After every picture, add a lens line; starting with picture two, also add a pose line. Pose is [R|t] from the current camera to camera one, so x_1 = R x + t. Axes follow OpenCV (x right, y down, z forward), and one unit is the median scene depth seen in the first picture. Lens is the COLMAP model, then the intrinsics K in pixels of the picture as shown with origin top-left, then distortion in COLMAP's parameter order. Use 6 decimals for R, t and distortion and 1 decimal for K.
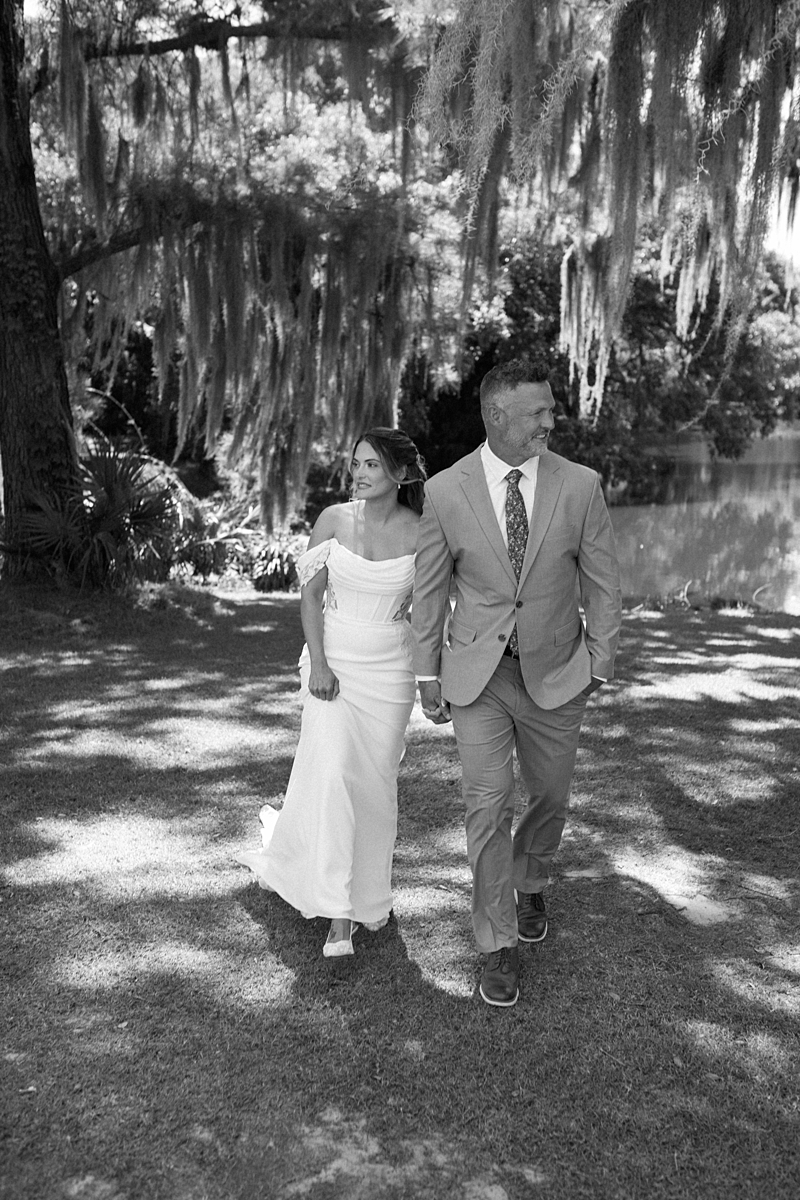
lens RADIAL K [[1132.9, 0, 400.0], [0, 1132.9, 600.0], [0, 0, 1]] dist [0.009142, -0.005422]
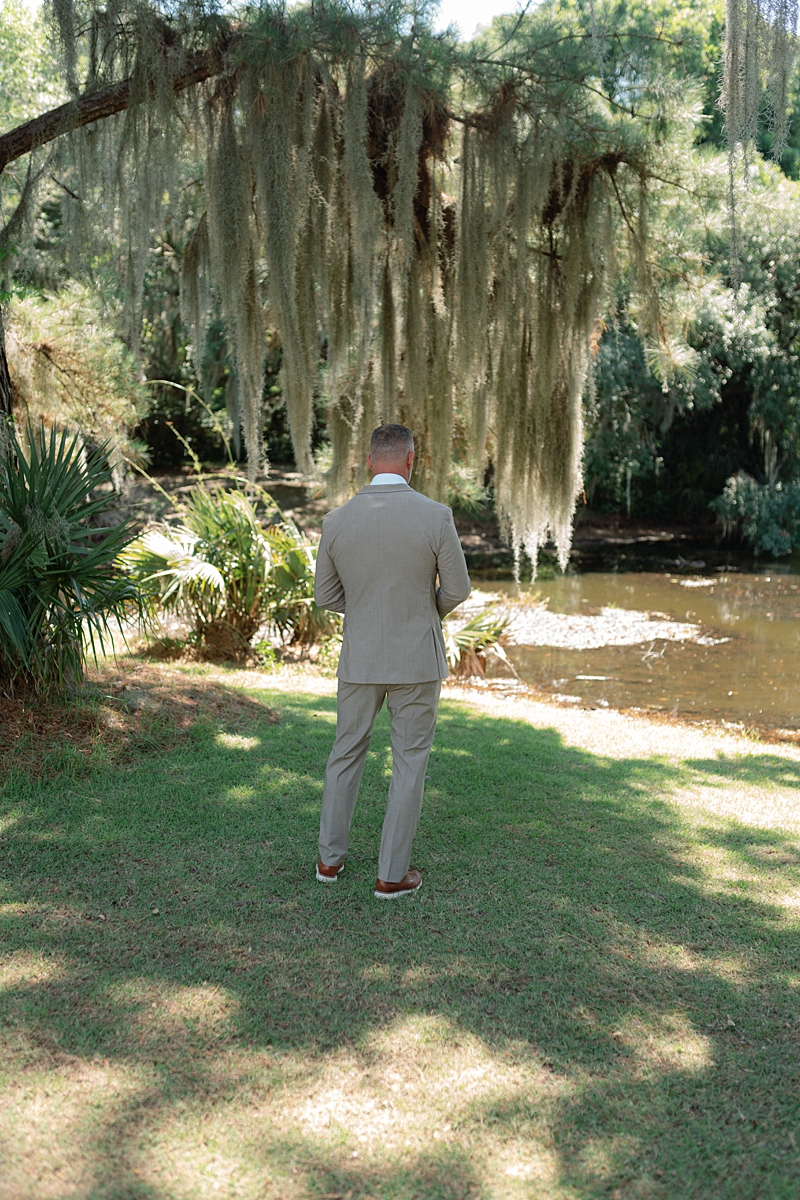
lens RADIAL K [[1065.3, 0, 381.7], [0, 1065.3, 583.1], [0, 0, 1]] dist [-0.003941, 0.007101]
pose [[0.969840, 0.062347, -0.235632, 0.034861], [-0.073992, 0.996420, -0.040900, -0.043202], [0.232238, 0.057101, 0.970981, 0.412101]]
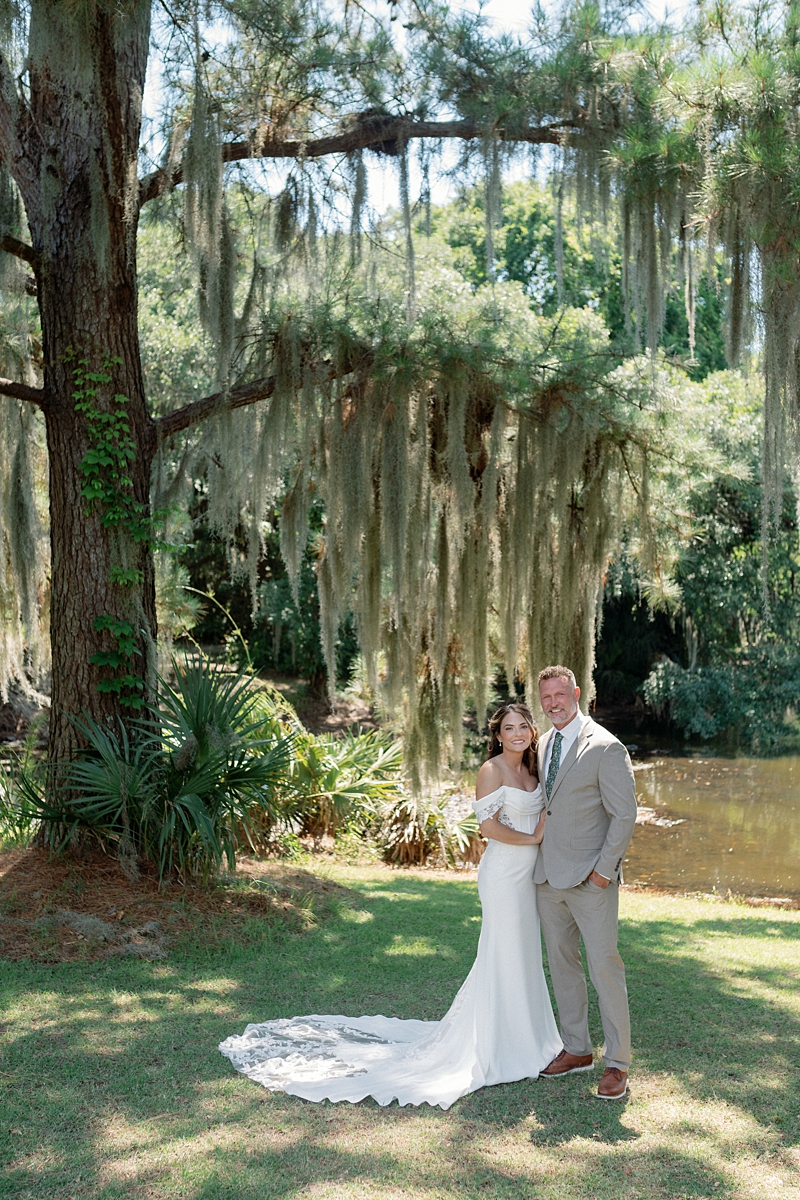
lens RADIAL K [[1224.7, 0, 456.9], [0, 1224.7, 598.8], [0, 0, 1]] dist [-0.010165, 0.004851]
pose [[0.998000, 0.040037, -0.048912, -0.052459], [-0.048446, 0.981534, -0.185051, -0.036134], [0.040600, 0.187051, 0.981511, 0.202933]]
